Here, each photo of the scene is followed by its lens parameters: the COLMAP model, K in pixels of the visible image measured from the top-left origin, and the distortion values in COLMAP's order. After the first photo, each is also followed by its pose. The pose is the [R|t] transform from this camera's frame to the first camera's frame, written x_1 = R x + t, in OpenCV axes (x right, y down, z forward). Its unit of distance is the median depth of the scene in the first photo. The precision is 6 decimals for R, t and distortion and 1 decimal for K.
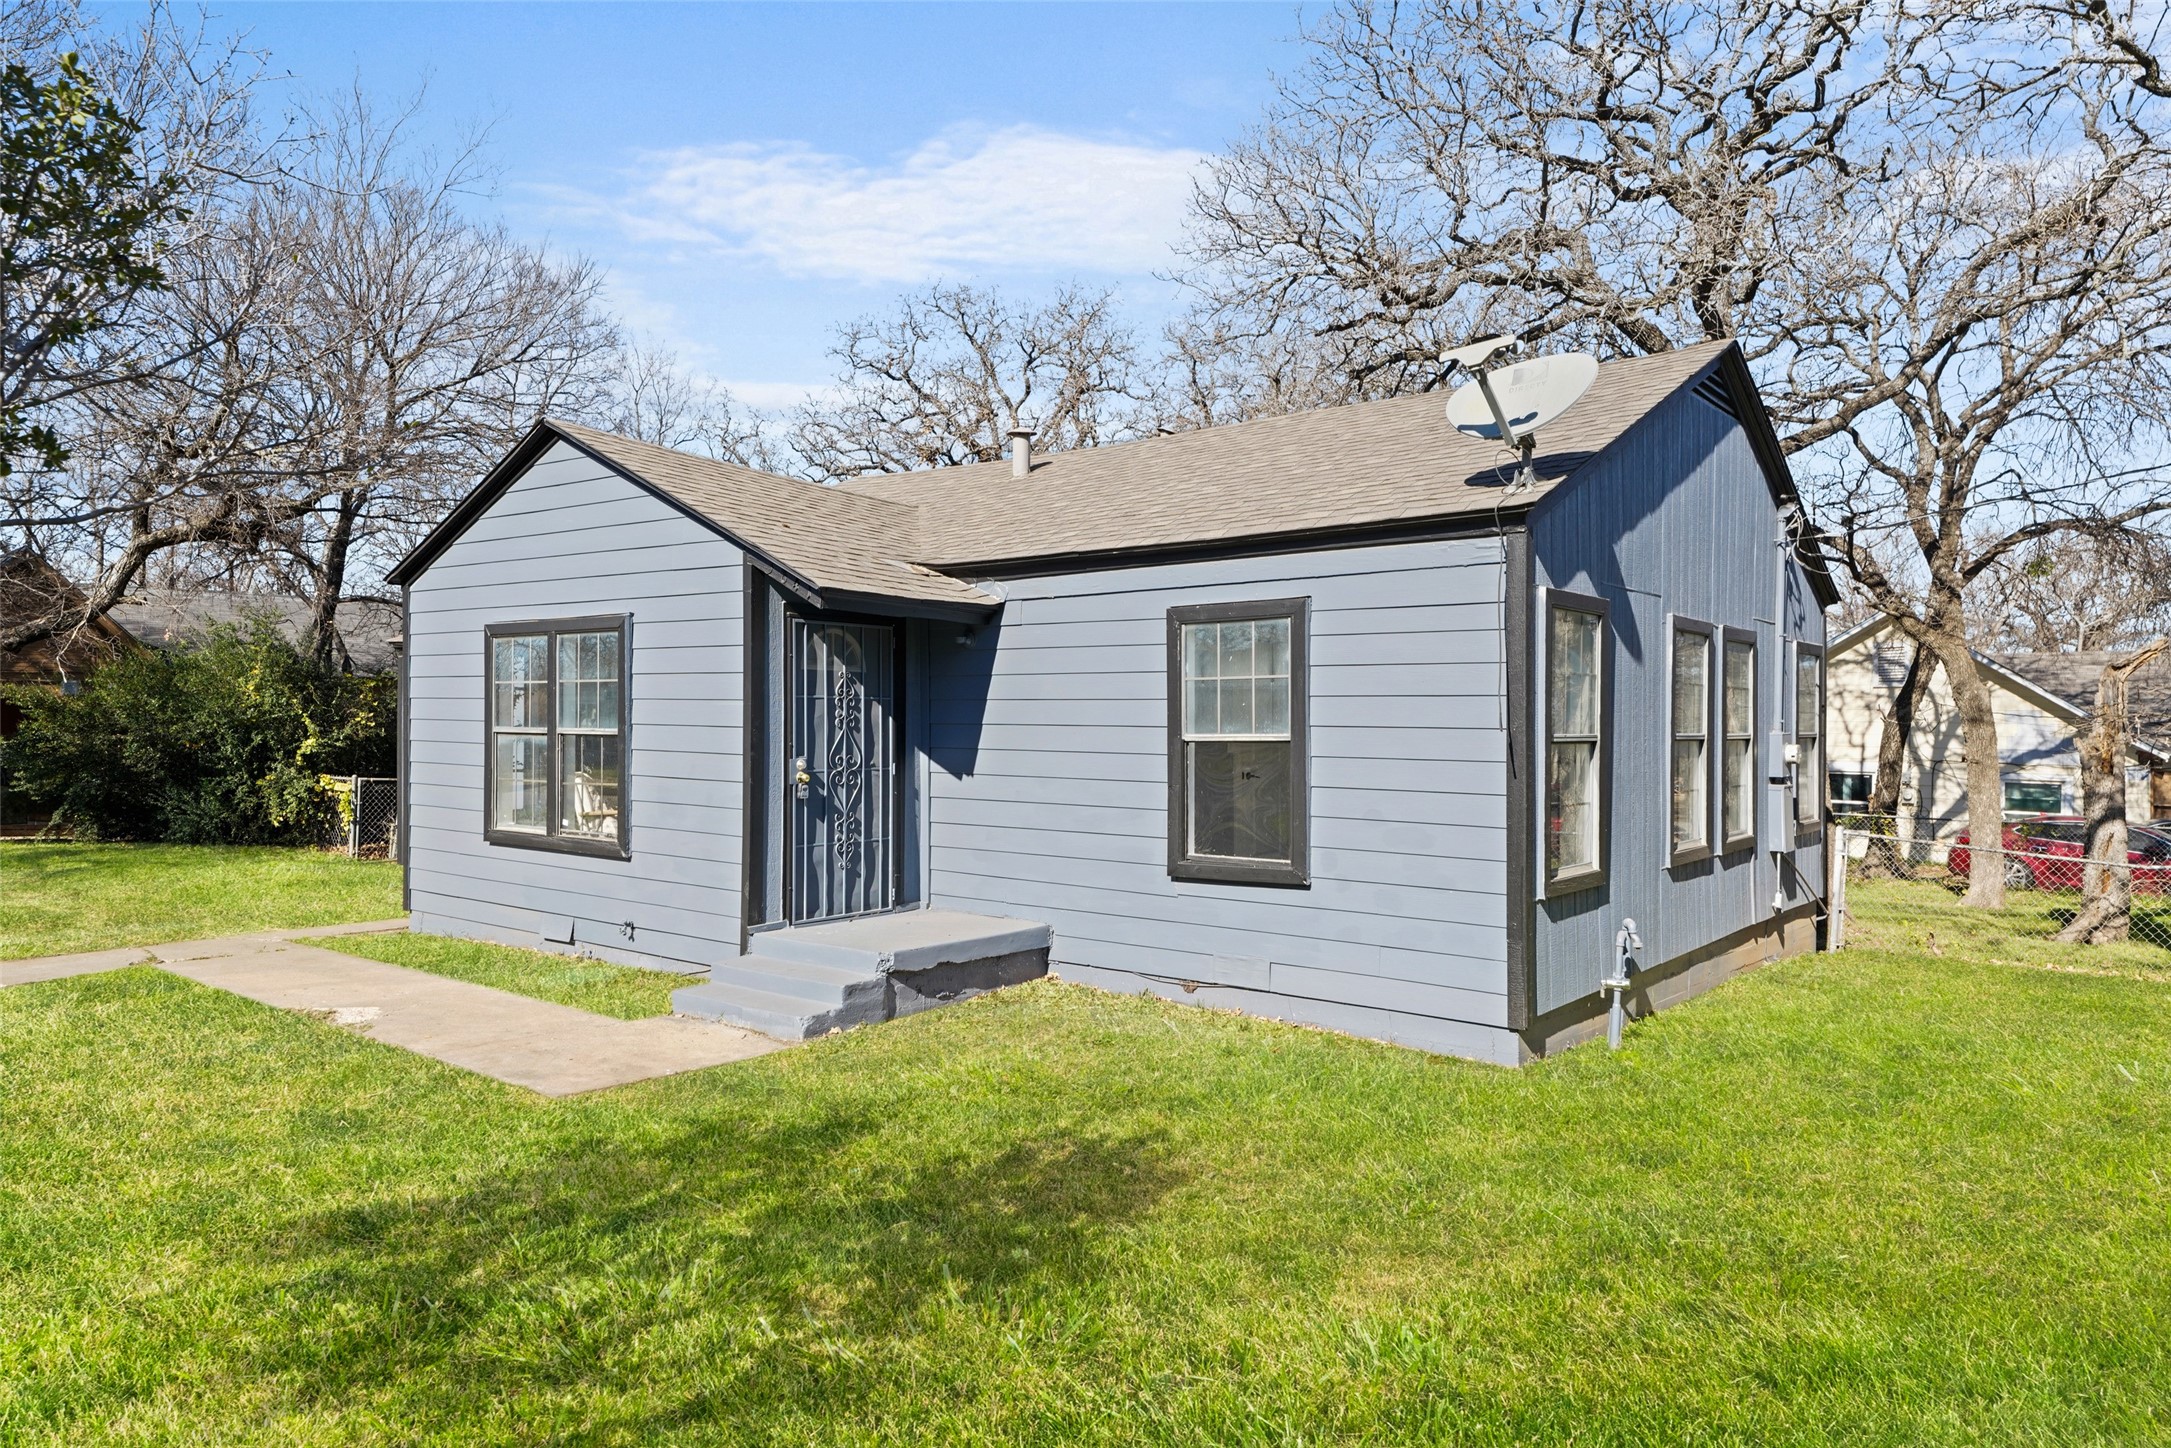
lens RADIAL K [[1419.6, 0, 1085.5], [0, 1419.6, 724.0], [0, 0, 1]] dist [0.057771, 0.000416]
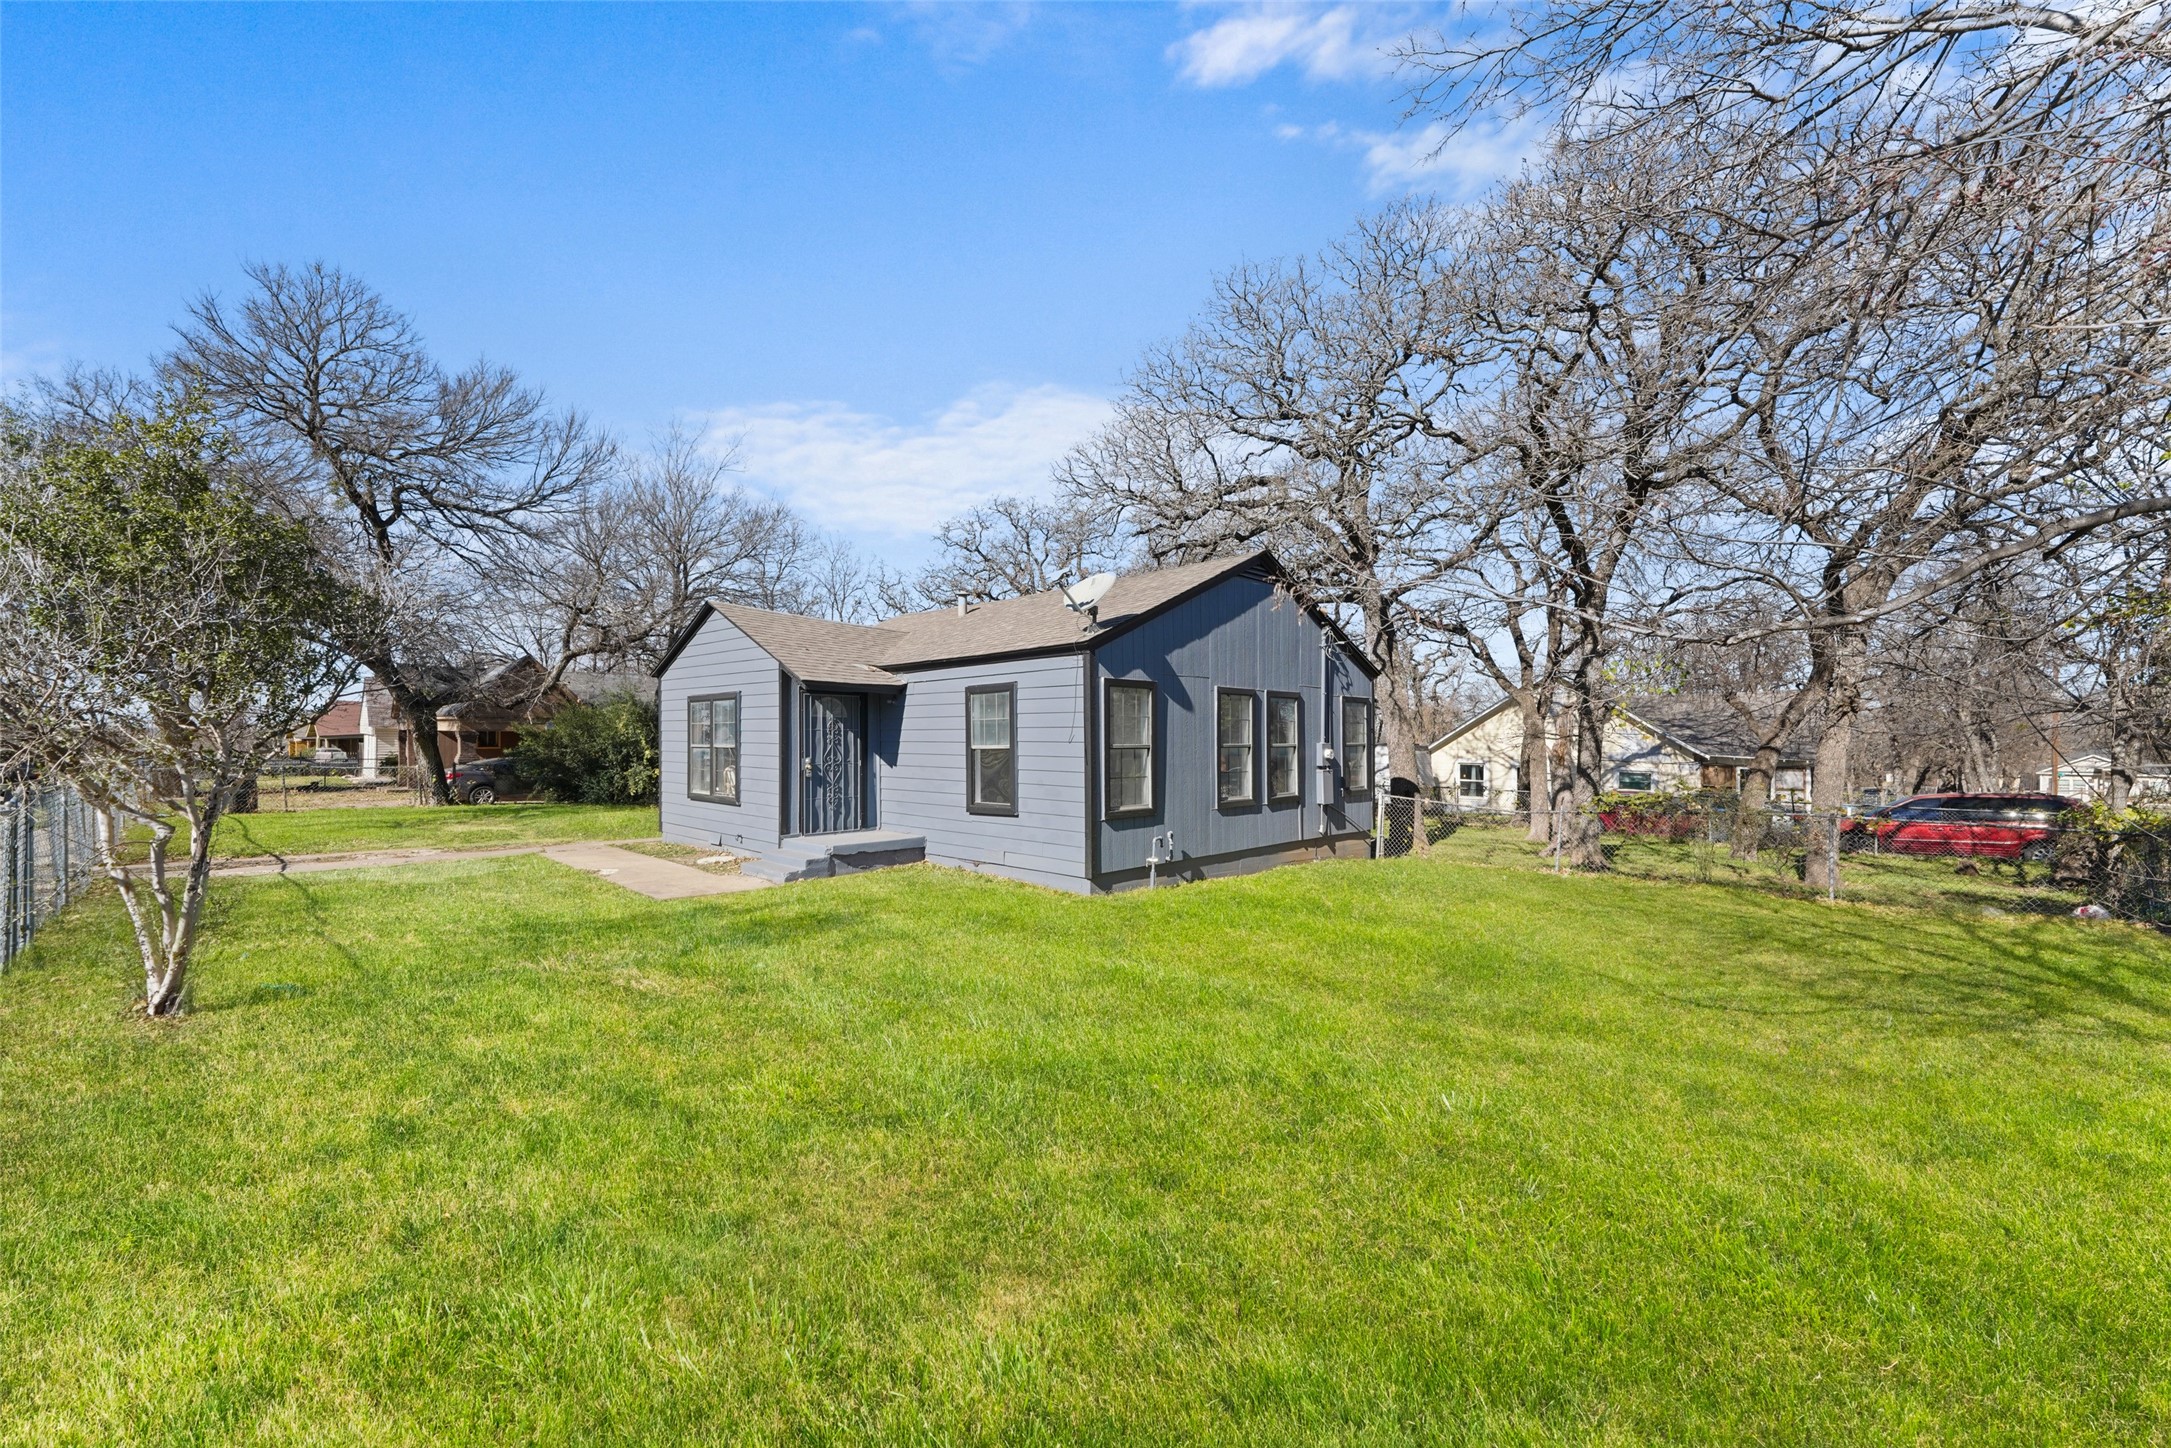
lens RADIAL K [[878.8, 0, 1091.0], [0, 878.8, 739.0], [0, 0, 1]] dist [0.009652, -0.000109]
pose [[0.995615, -0.005918, -0.093355, 0.342004], [0.005649, 0.999979, -0.003145, 0.001902], [0.093371, 0.002604, 0.995628, -0.276872]]
